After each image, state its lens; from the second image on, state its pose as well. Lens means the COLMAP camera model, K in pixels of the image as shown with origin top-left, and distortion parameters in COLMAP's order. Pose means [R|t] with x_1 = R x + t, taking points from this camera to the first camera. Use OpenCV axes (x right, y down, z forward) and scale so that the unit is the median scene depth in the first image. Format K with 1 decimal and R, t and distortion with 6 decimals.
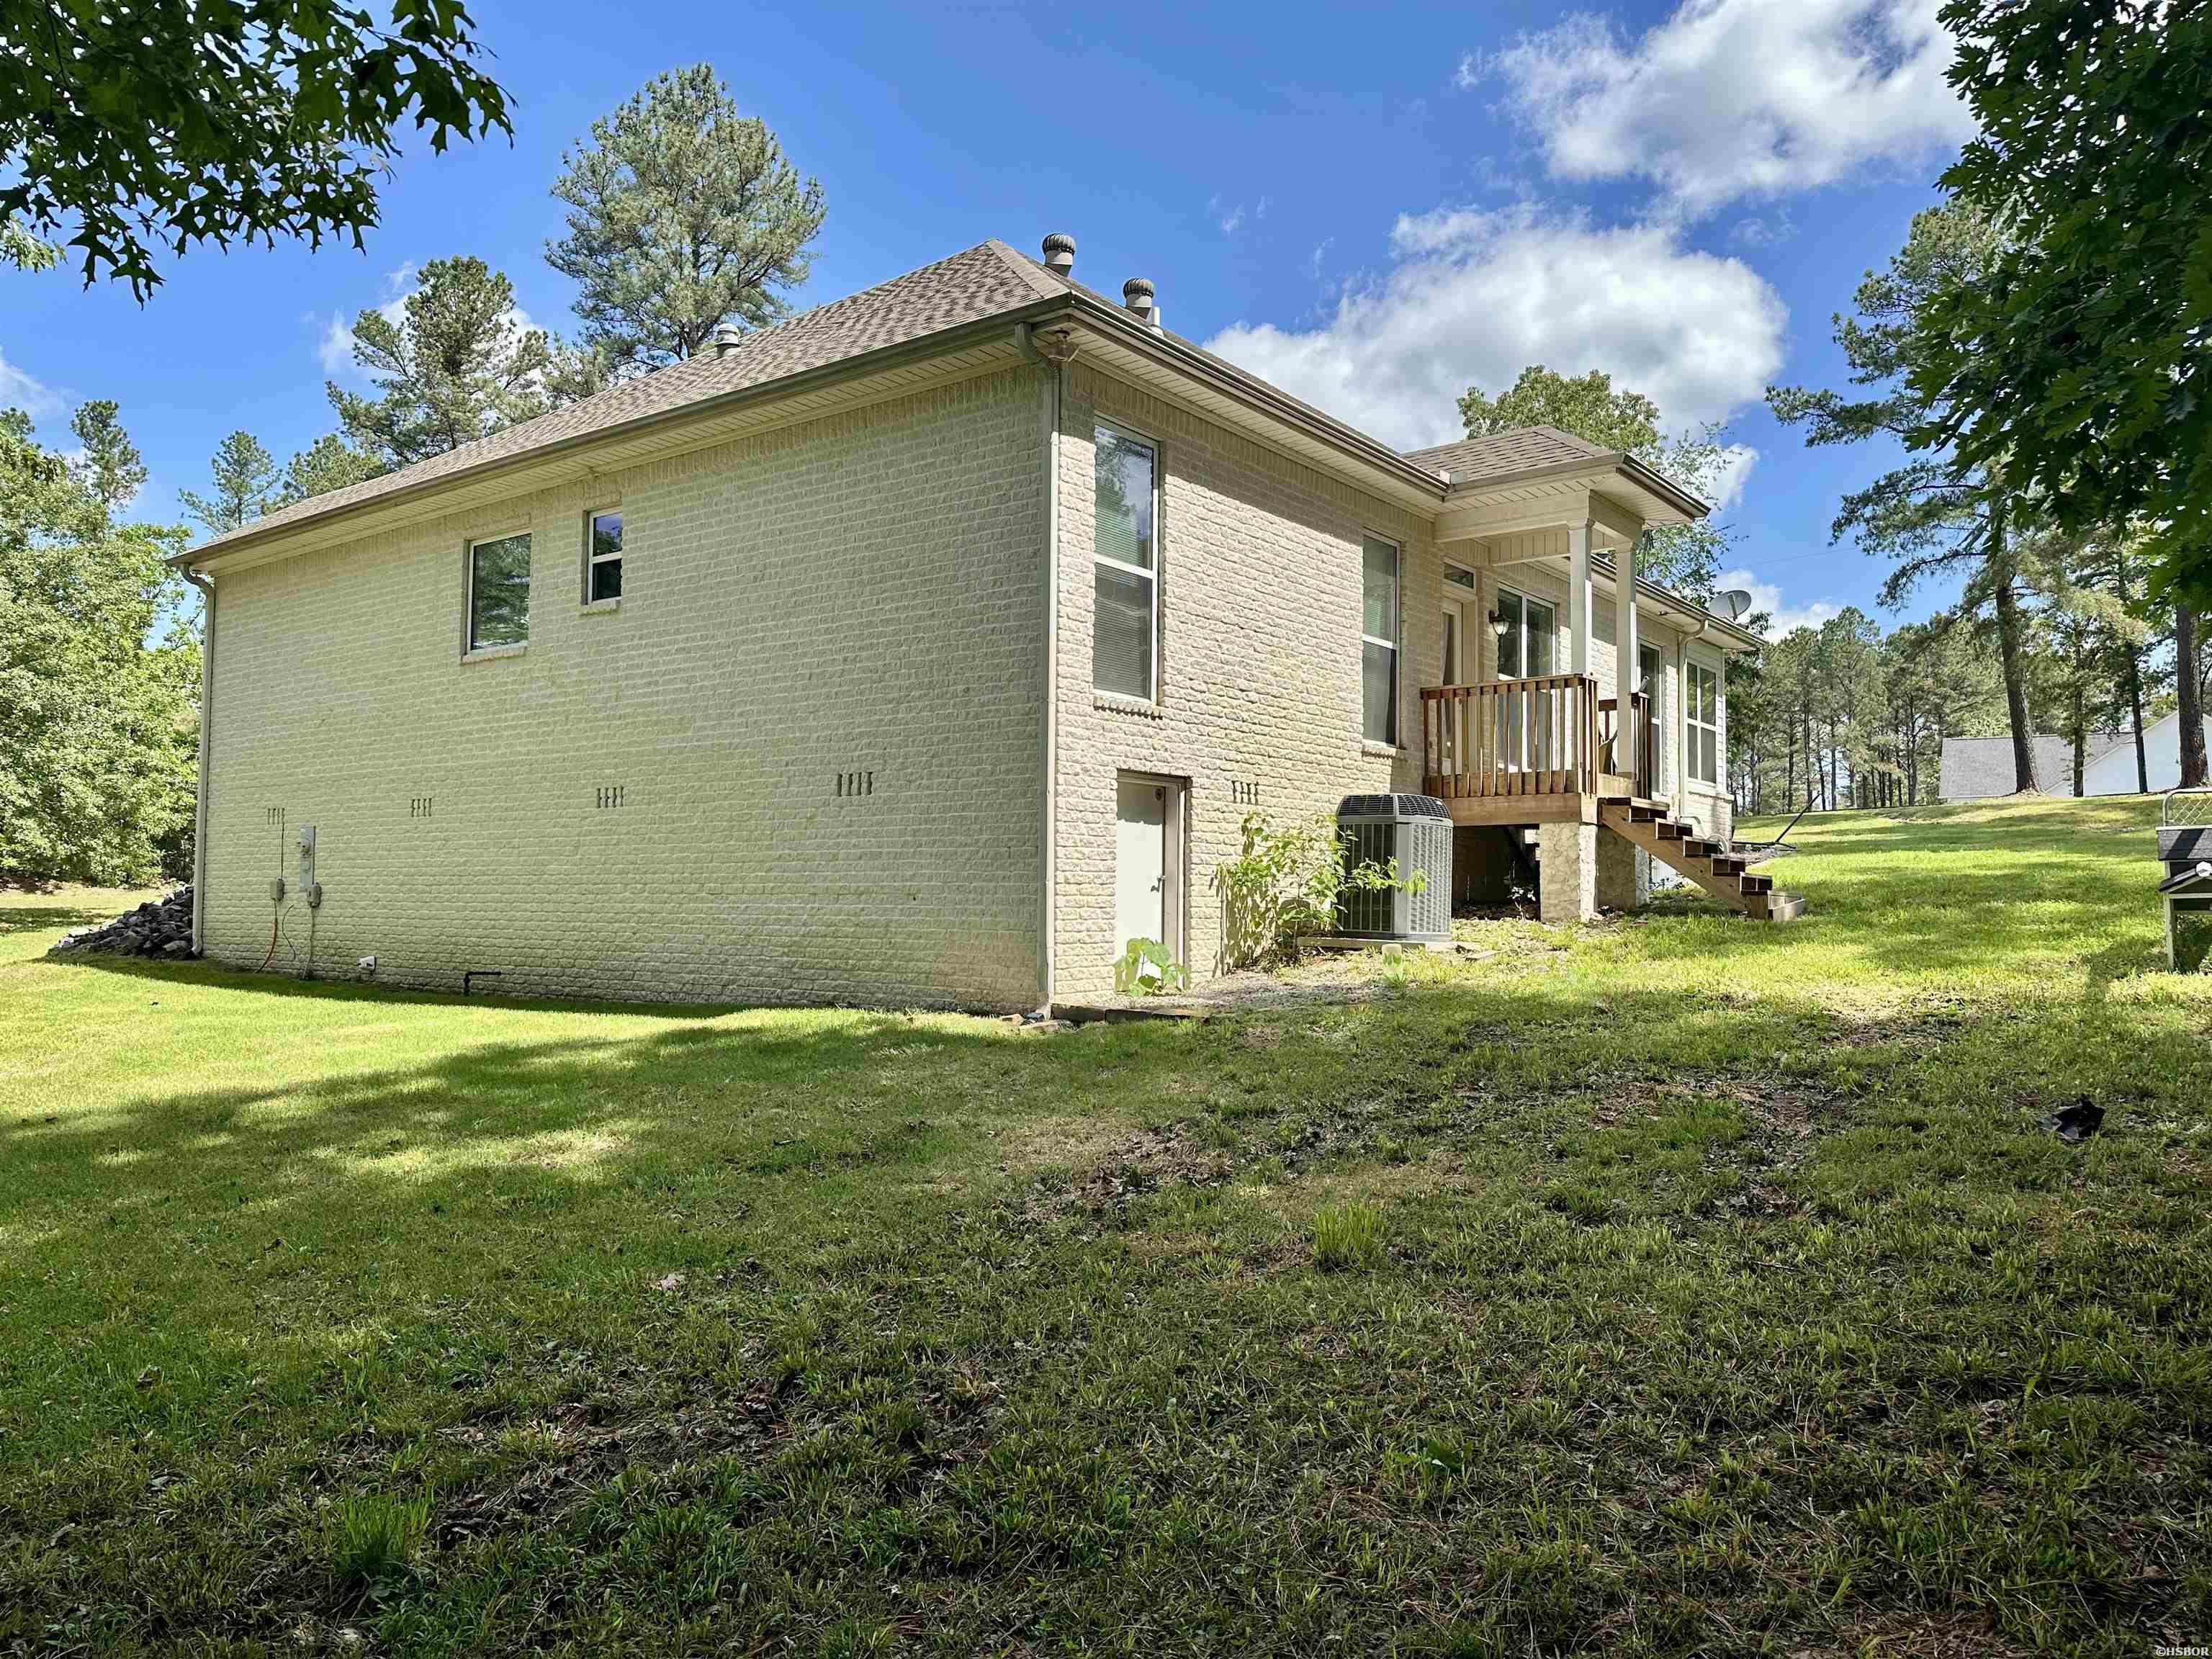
lens RADIAL K [[1552.8, 0, 1106.0], [0, 1552.8, 829.5], [0, 0, 1]] dist [-0.029014, -0.001831]
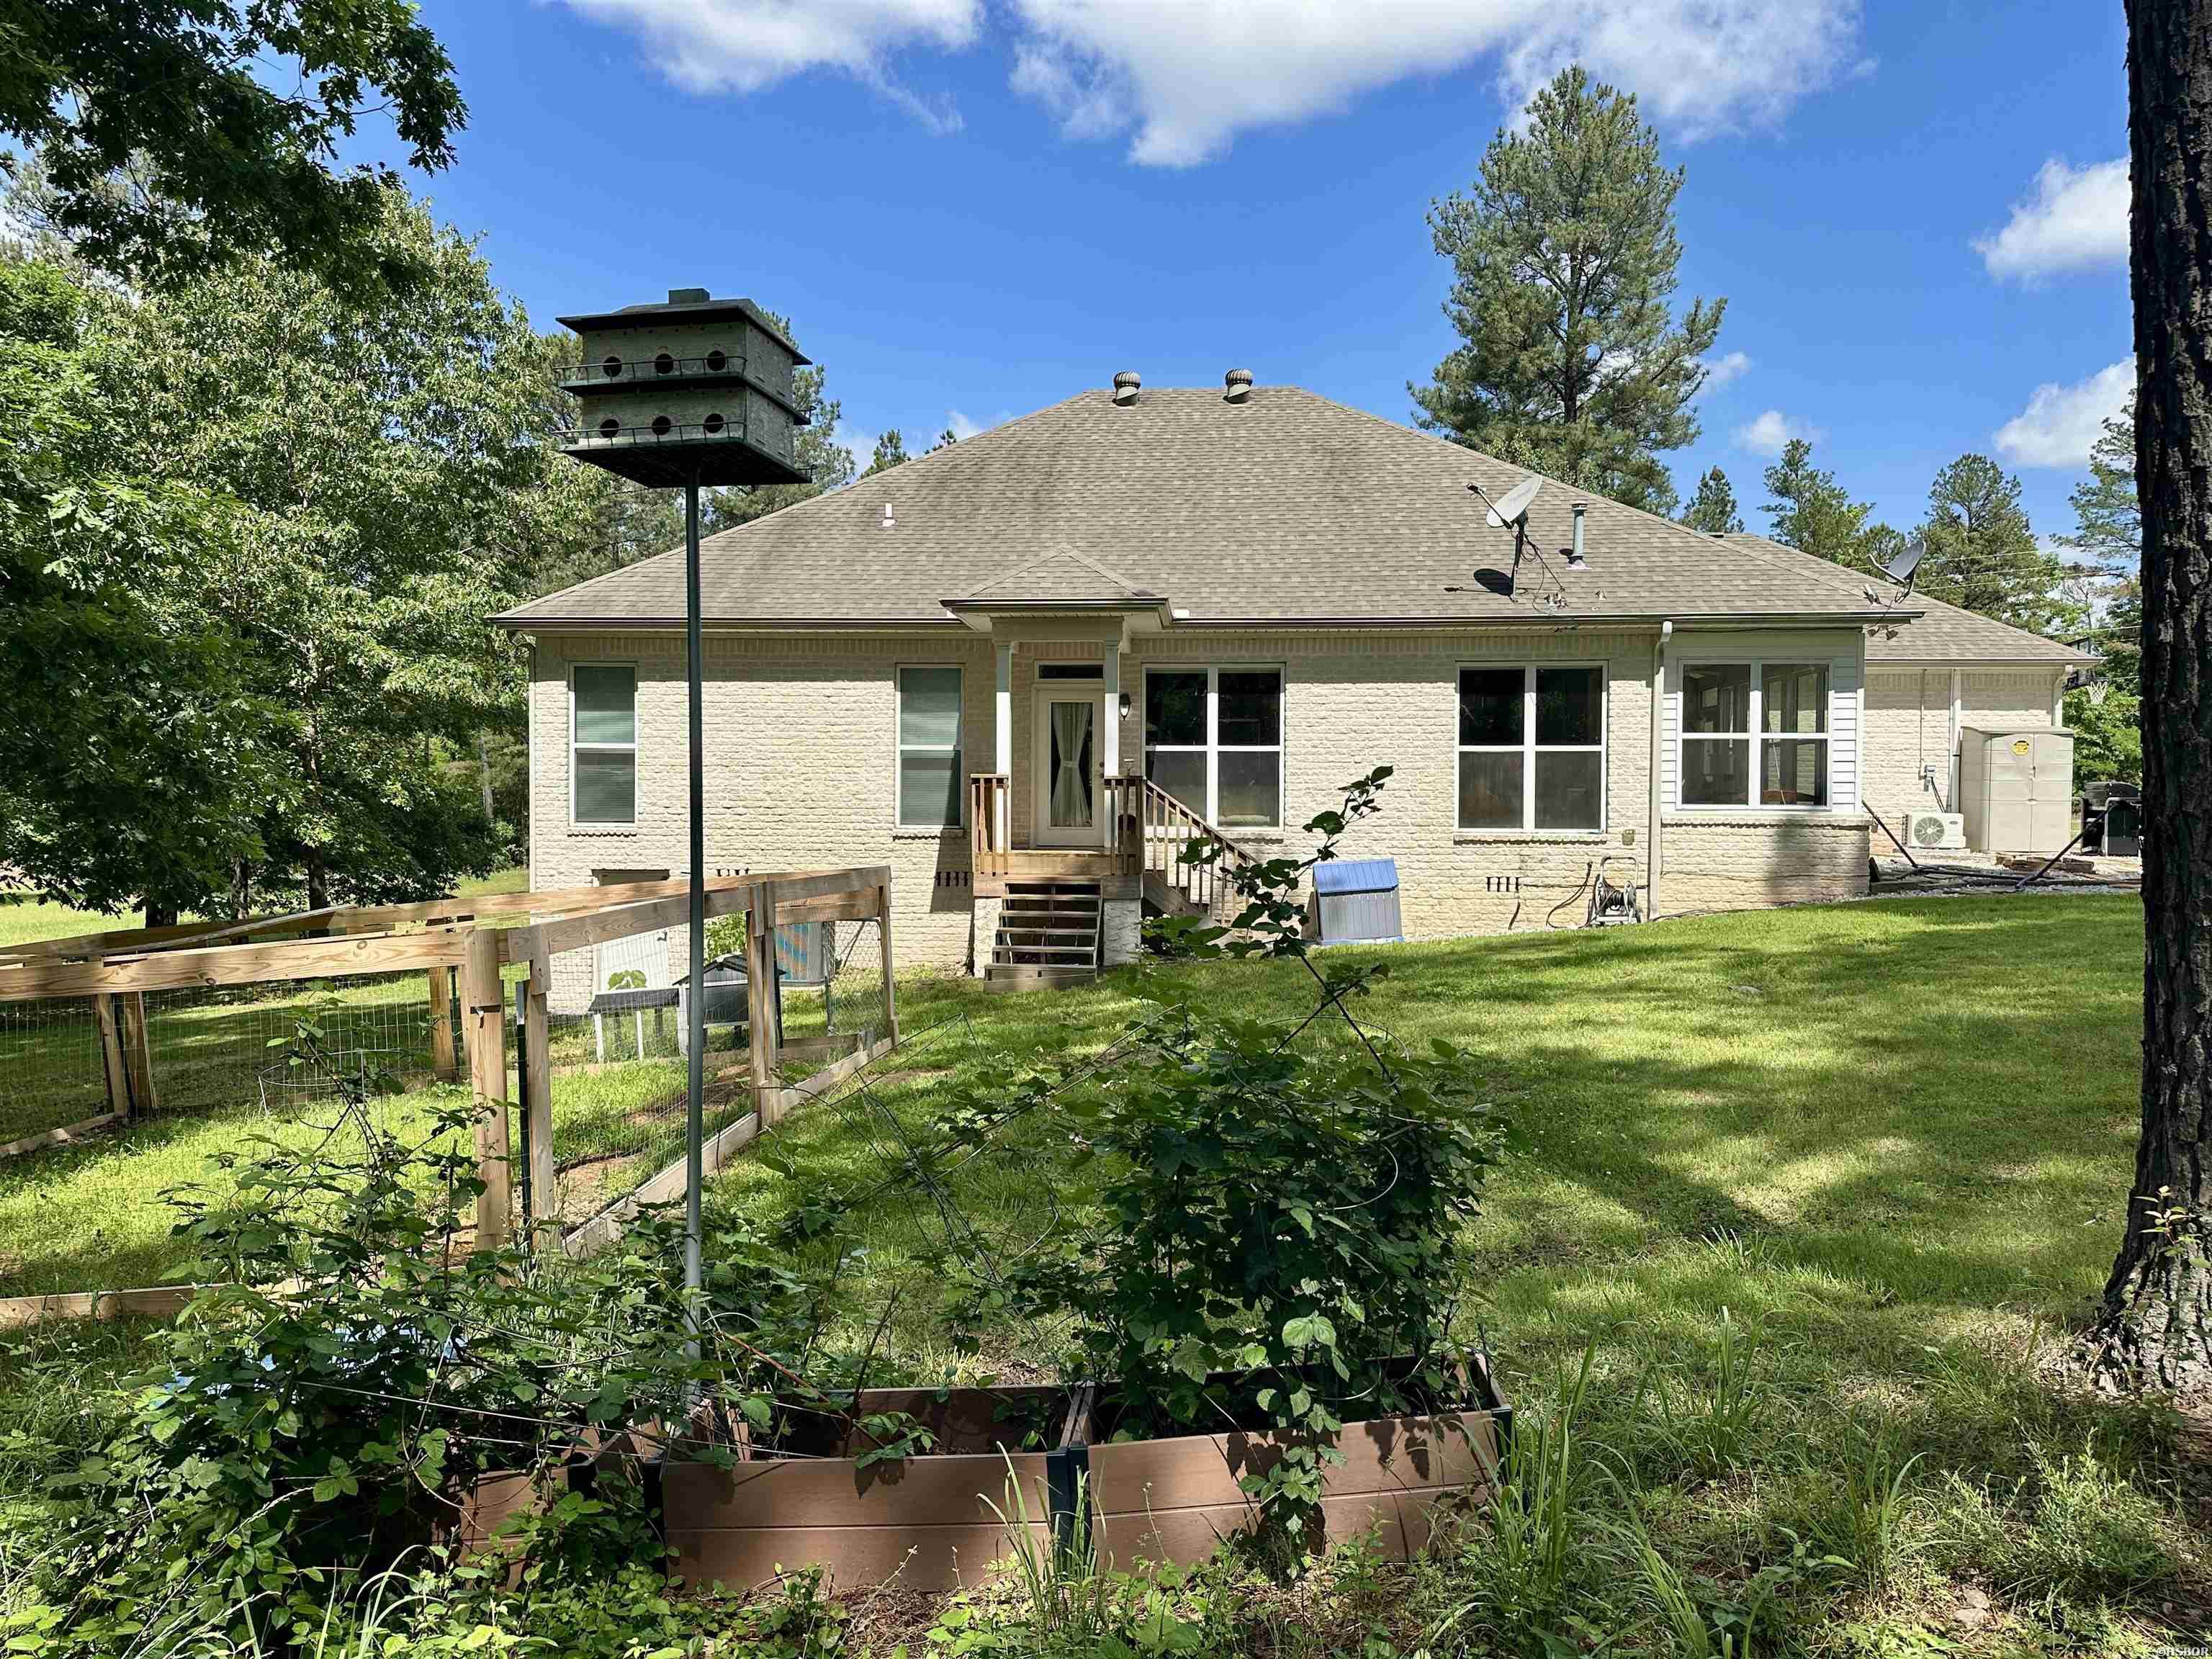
lens RADIAL K [[1552.8, 0, 1106.0], [0, 1552.8, 829.5], [0, 0, 1]] dist [-0.029014, -0.001831]
pose [[0.601395, 0.044585, -0.797707, 1.556350], [0.038977, 0.995616, 0.085031, -0.187750], [0.798001, -0.082230, 0.597020, 0.401626]]
